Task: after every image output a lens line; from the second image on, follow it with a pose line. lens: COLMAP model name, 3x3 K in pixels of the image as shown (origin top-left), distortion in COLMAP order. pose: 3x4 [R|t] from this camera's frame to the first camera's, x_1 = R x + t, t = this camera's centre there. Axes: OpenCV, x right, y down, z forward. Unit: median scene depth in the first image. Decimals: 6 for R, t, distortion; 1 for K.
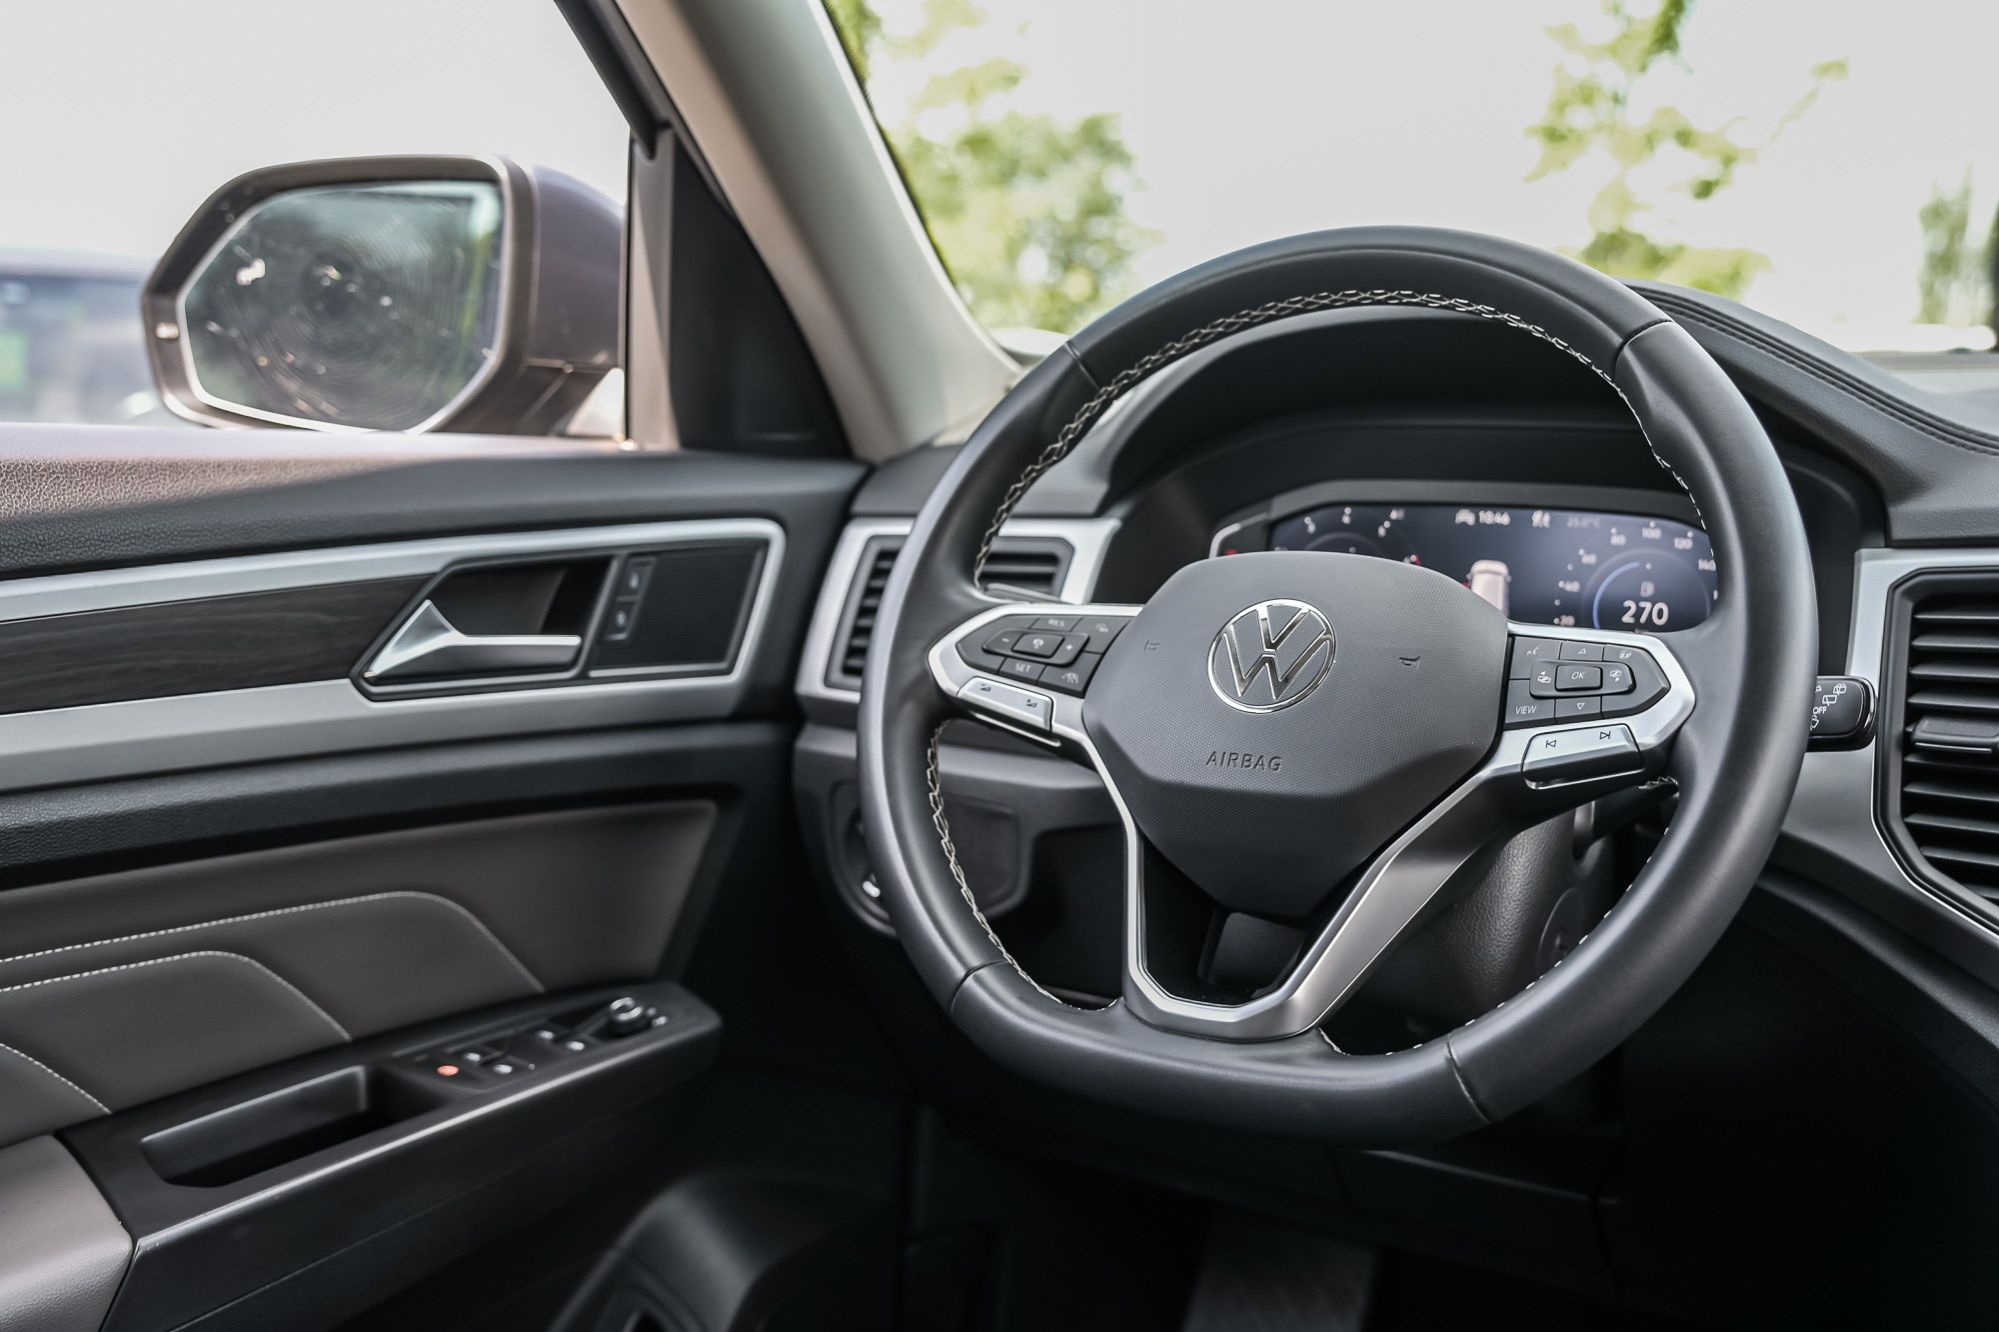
lens RADIAL K [[1962.7, 0, 1015.6], [0, 1962.7, 672.6], [0, 0, 1]] dist [0.027173, 0.000000]
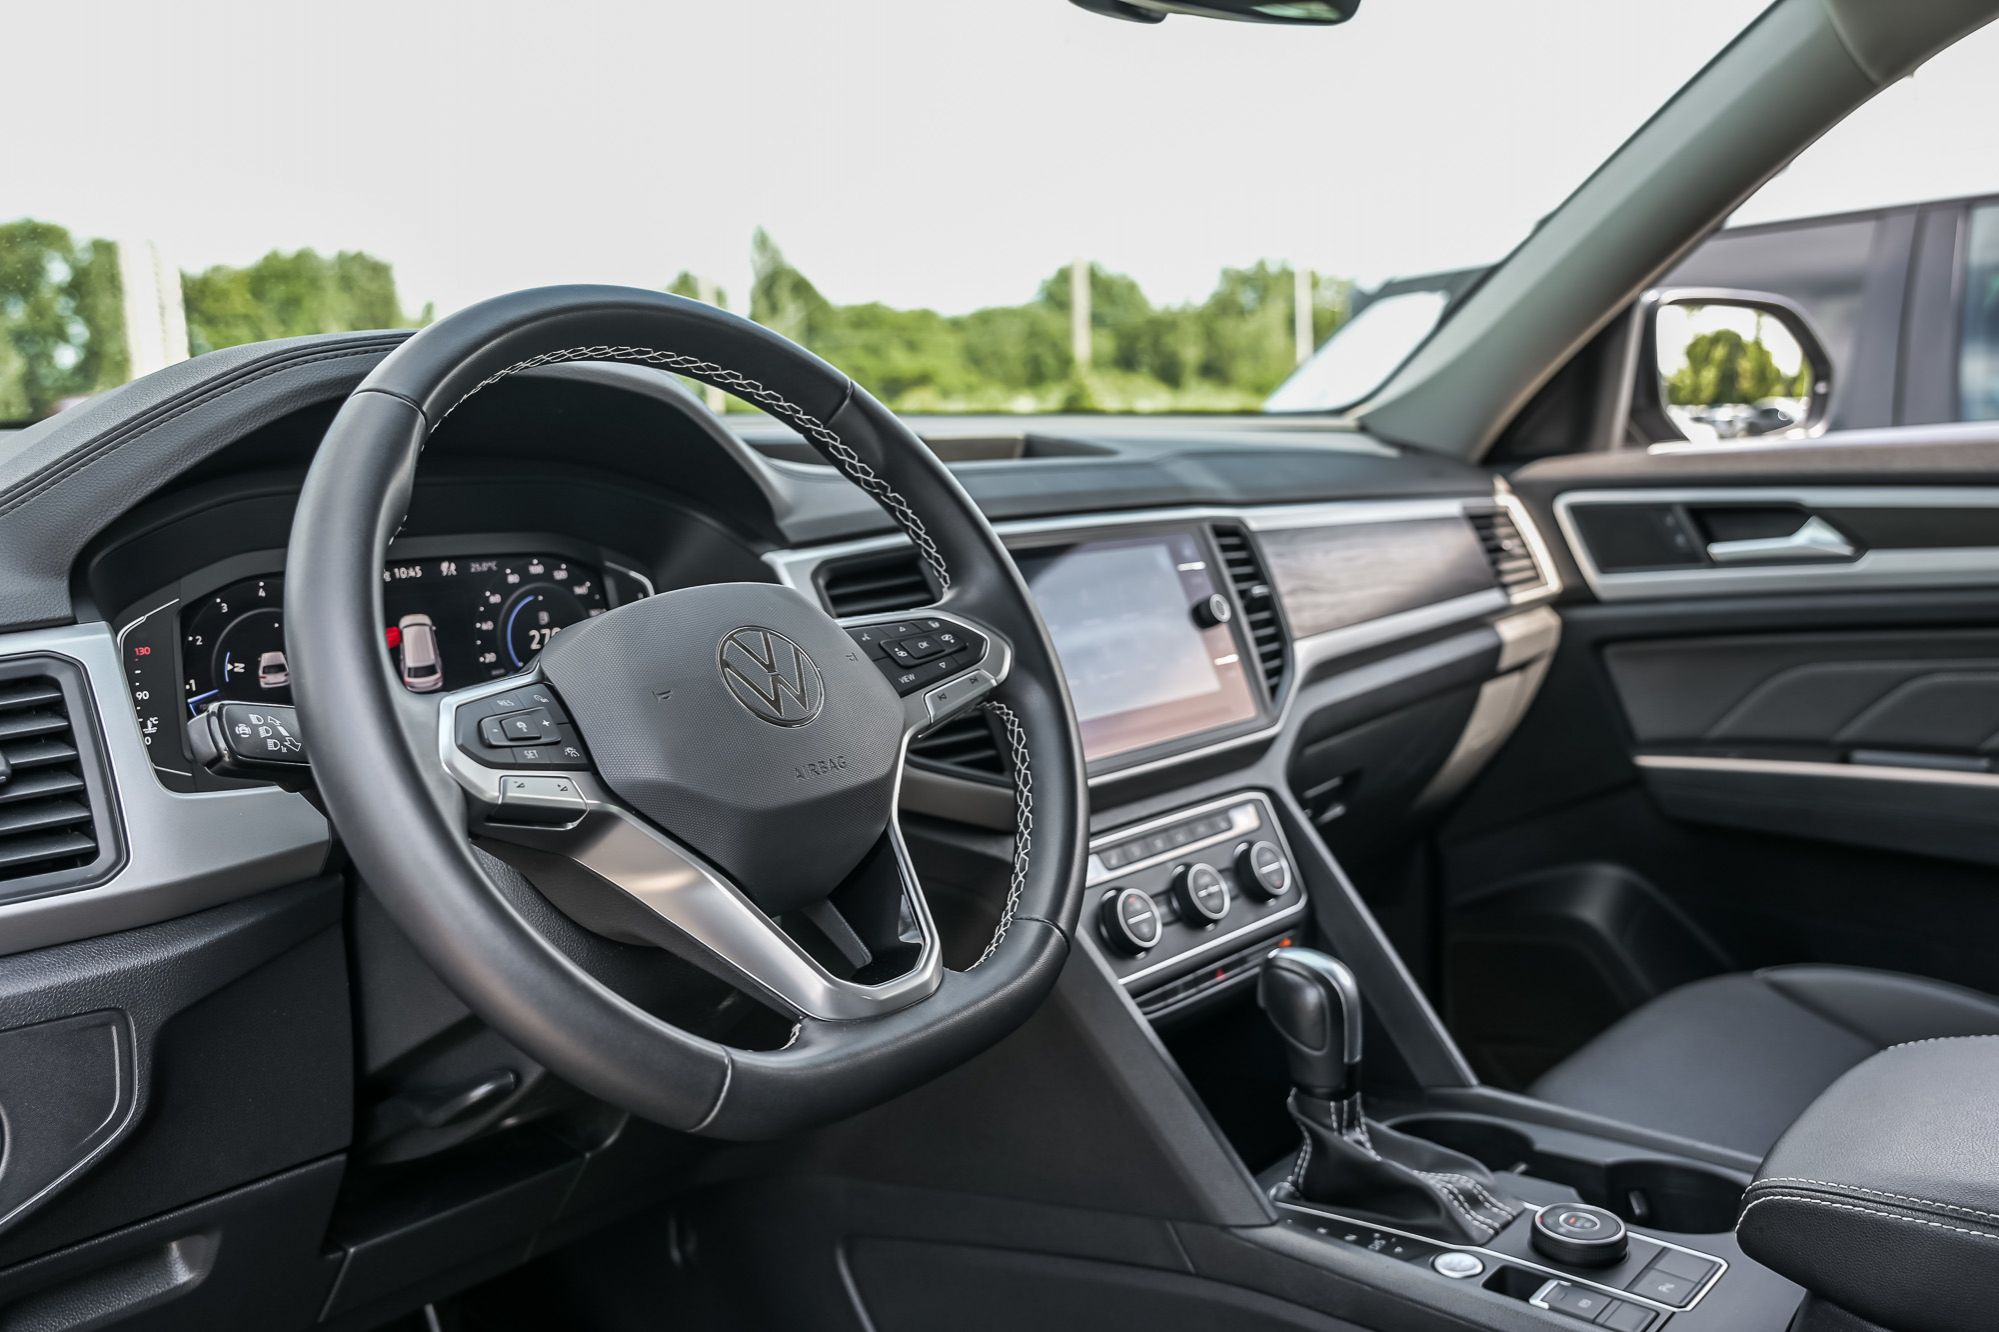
lens RADIAL K [[1774.5, 0, 991.8], [0, 1774.5, 660.5], [0, 0, 1]] dist [0.089560, -0.024566]
pose [[0.154904, -0.132877, 0.978953, -0.735893], [0.182433, 0.977719, 0.103842, -0.087561], [-0.970939, 0.162507, 0.175693, 0.634474]]
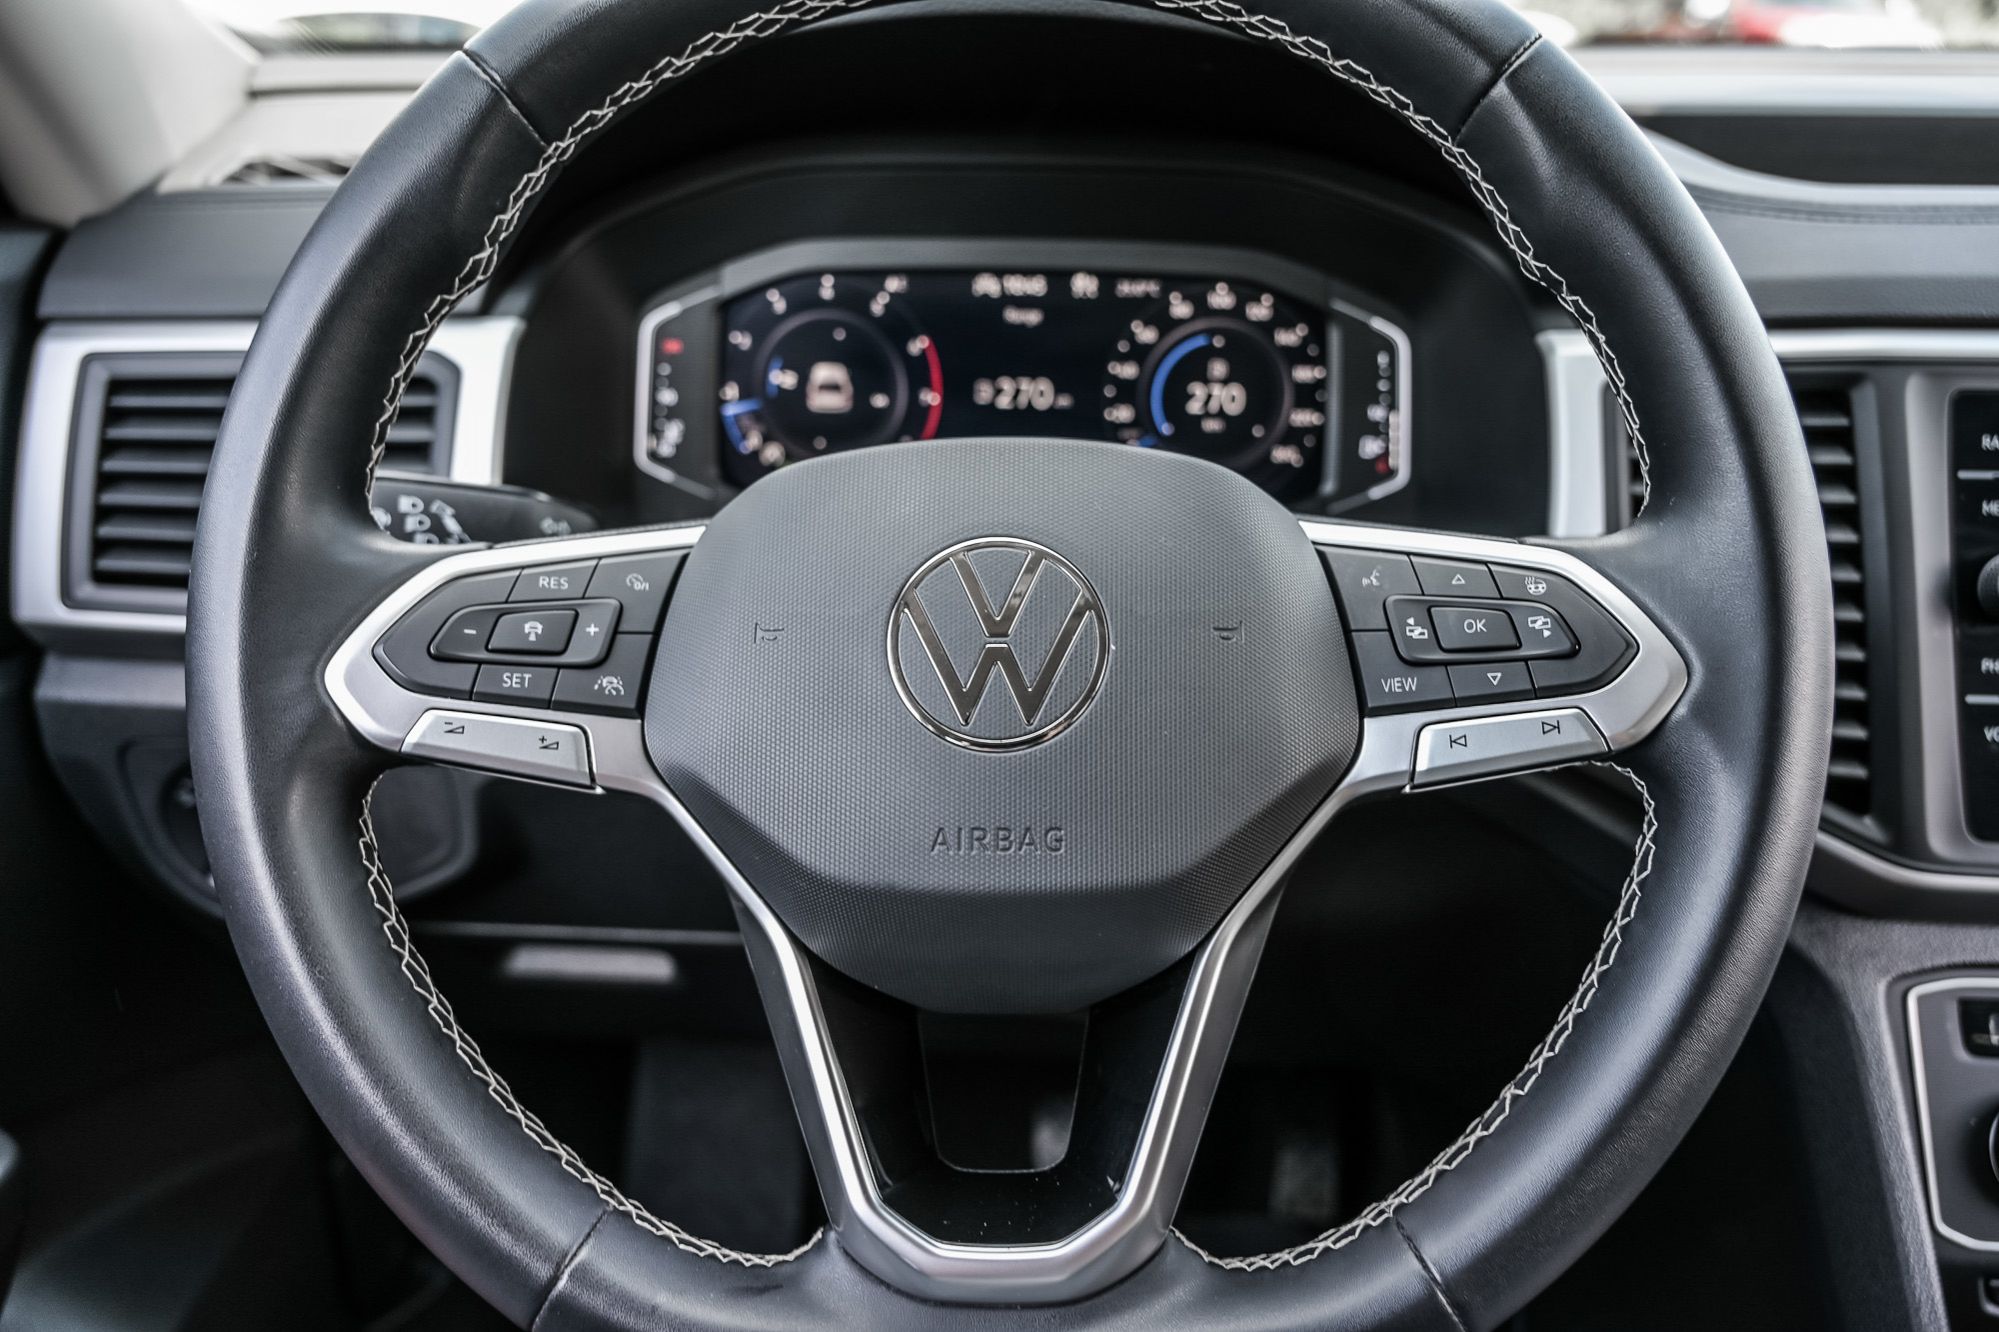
lens RADIAL K [[1419.5, 0, 1009.7], [0, 1419.5, 668.3], [0, 0, 1]] dist [0.027813, -0.014791]
pose [[0.870300, -0.197050, 0.451386, -0.056127], [0.067407, 0.955509, 0.287158, -0.111885], [-0.487888, -0.219487, 0.844862, 0.568658]]
